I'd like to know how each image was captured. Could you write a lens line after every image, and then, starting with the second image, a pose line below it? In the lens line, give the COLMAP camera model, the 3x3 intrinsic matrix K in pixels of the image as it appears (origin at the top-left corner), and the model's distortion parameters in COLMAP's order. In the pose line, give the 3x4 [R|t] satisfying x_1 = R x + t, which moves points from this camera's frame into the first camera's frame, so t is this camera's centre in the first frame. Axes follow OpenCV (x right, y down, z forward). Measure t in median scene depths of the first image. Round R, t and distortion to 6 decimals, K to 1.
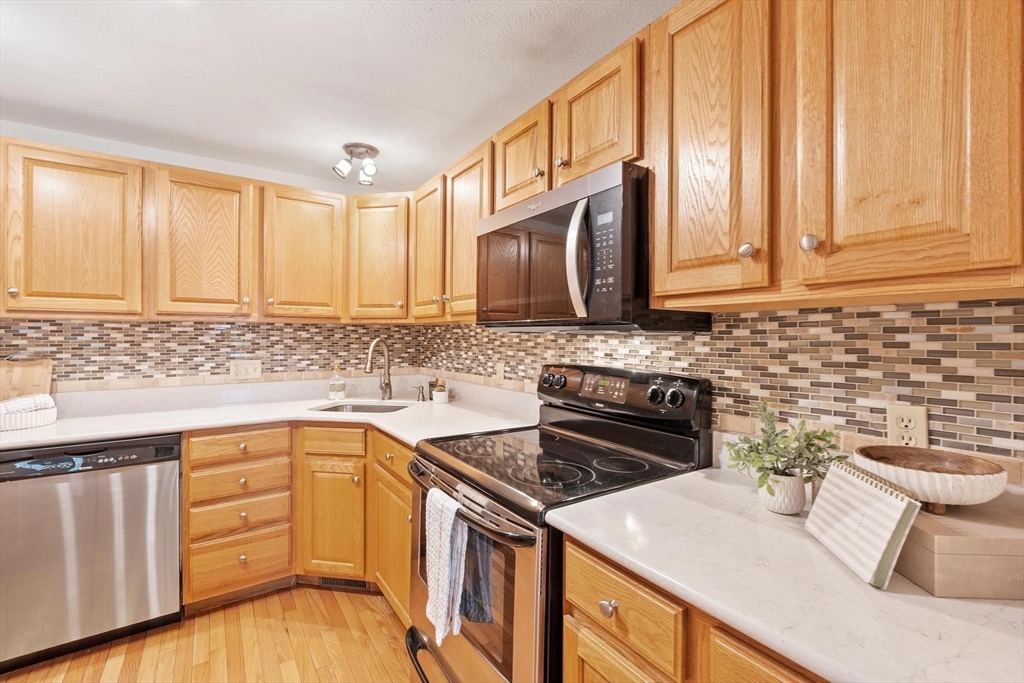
lens RADIAL K [[444.8, 0, 511.6], [0, 444.8, 336.7], [0, 0, 1]] dist [0.001735, -0.001332]
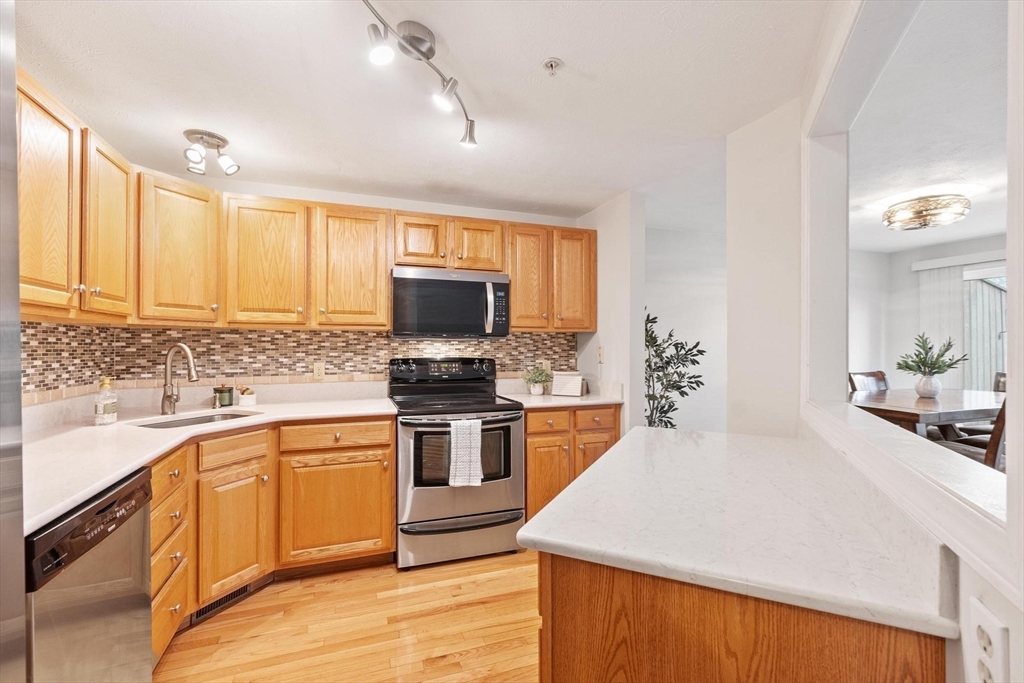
lens RADIAL K [[444.8, 0, 512.8], [0, 444.8, 343.4], [0, 0, 1]] dist [0.001735, -0.001332]
pose [[0.235178, 0.001093, 0.971952, -1.254843], [0.002390, 0.999996, -0.001703, 0.009133], [-0.971949, 0.002723, 0.235174, 0.194885]]
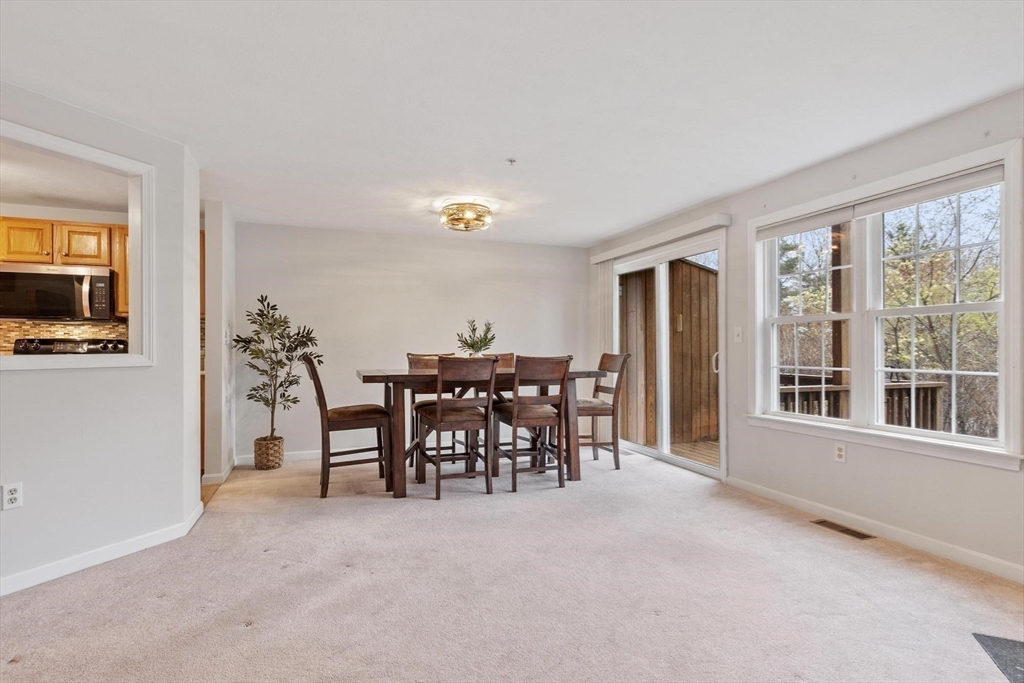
lens RADIAL K [[513.3, 0, 513.3], [0, 513.3, 350.2], [0, 0, 1]] dist [-0.001597, -0.000374]
pose [[0.229010, -0.007081, 0.973398, -1.457480], [0.004869, 0.999969, 0.006129, 0.098772], [-0.973412, 0.003336, 0.229038, -1.454238]]
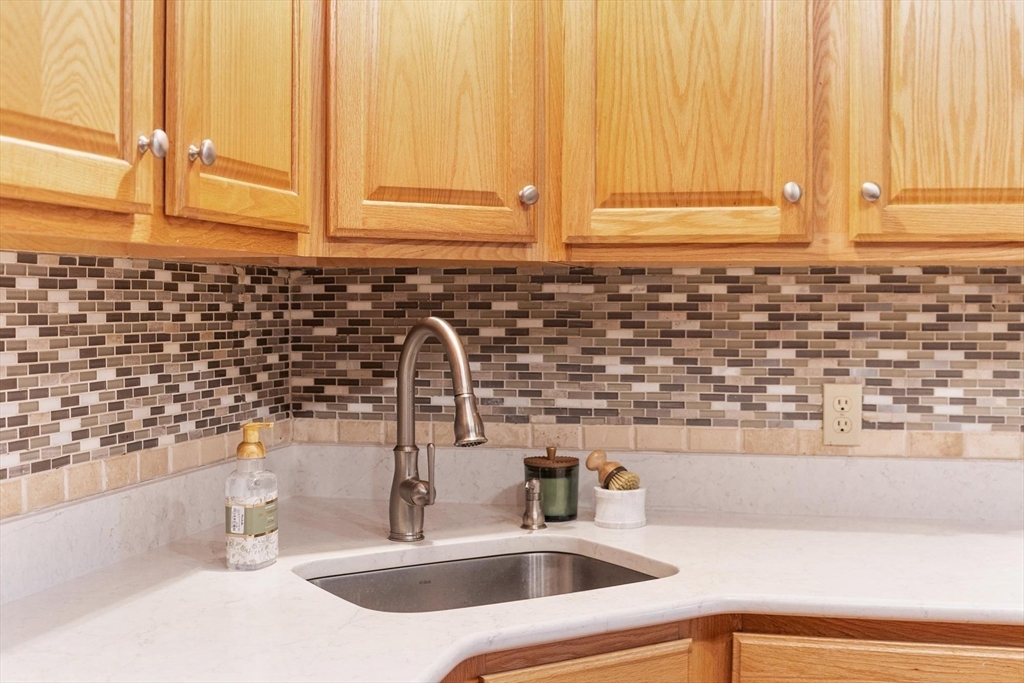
lens RADIAL K [[1266.6, 0, 509.8], [0, 1266.6, 343.2], [0, 0, 1]] dist [-0.100938, 0.000000]
pose [[0.744400, -0.024742, 0.667276, -0.974988], [0.002296, 0.999402, 0.034495, -0.008067], [-0.667730, -0.024146, 0.744012, 0.502626]]
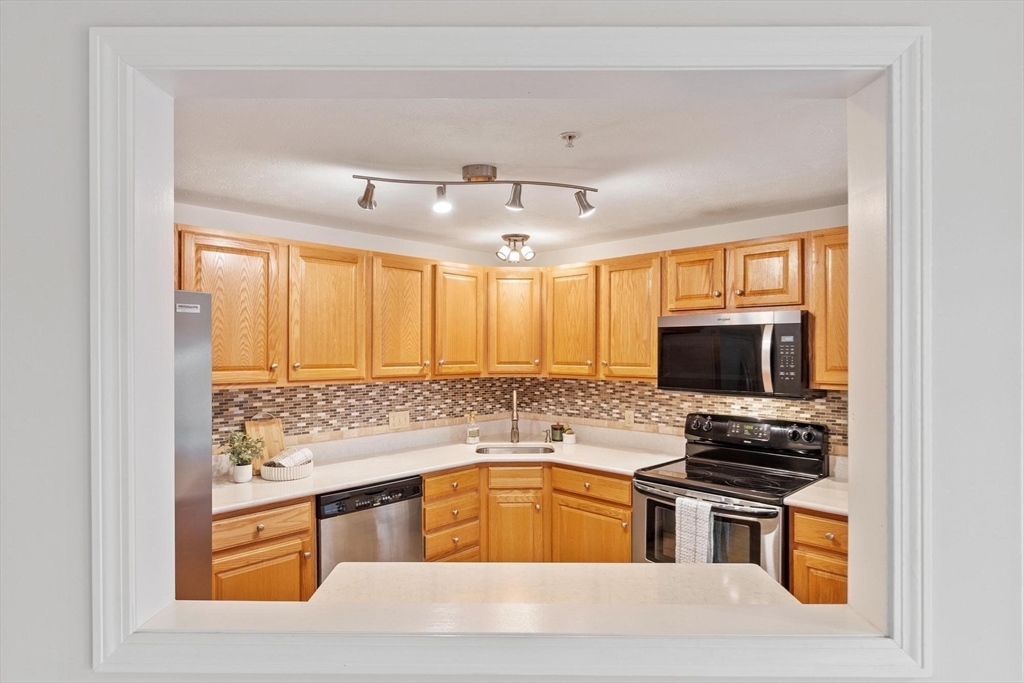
lens RADIAL K [[568.4, 0, 508.8], [0, 568.4, 347.4], [0, 0, 1]] dist [0.004184, 0.001784]
pose [[0.980902, -0.003064, 0.194479, -0.761943], [0.004404, 0.999969, -0.006457, -0.125565], [-0.194454, 0.007190, 0.980885, -0.589913]]
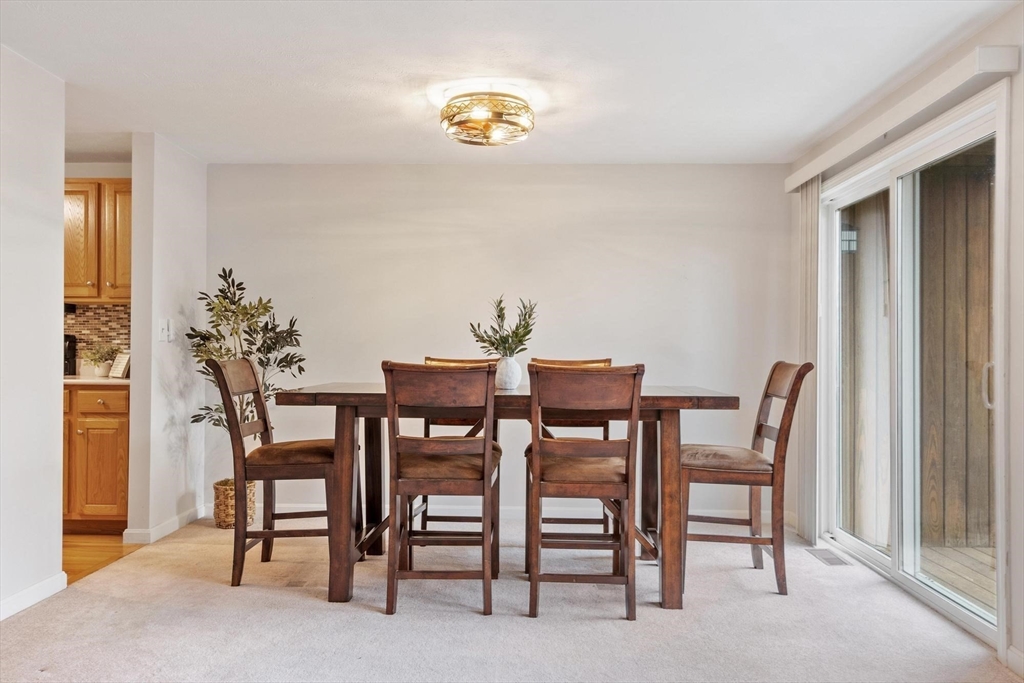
lens RADIAL K [[768.5, 0, 514.5], [0, 768.5, 347.0], [0, 0, 1]] dist [0.004645, 0.001979]
pose [[0.577557, 0.004380, 0.816338, -0.885295], [-0.002241, 0.999990, -0.003779, 0.104668], [-0.816347, 0.000353, 0.577562, -1.871791]]
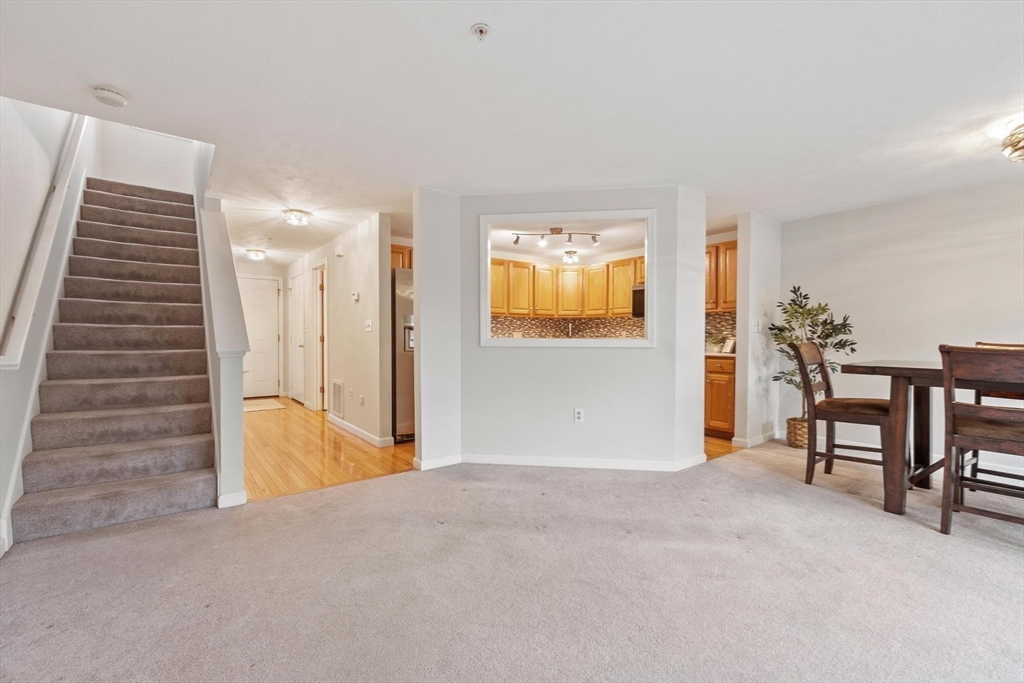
lens RADIAL K [[444.8, 0, 506.8], [0, 444.8, 345.3], [0, 0, 1]] dist [0.001735, -0.001332]
pose [[0.998500, -0.003476, 0.054648, -1.003238], [0.002528, 0.999845, 0.017404, 0.105217], [-0.054700, -0.017239, 0.998354, -1.896242]]
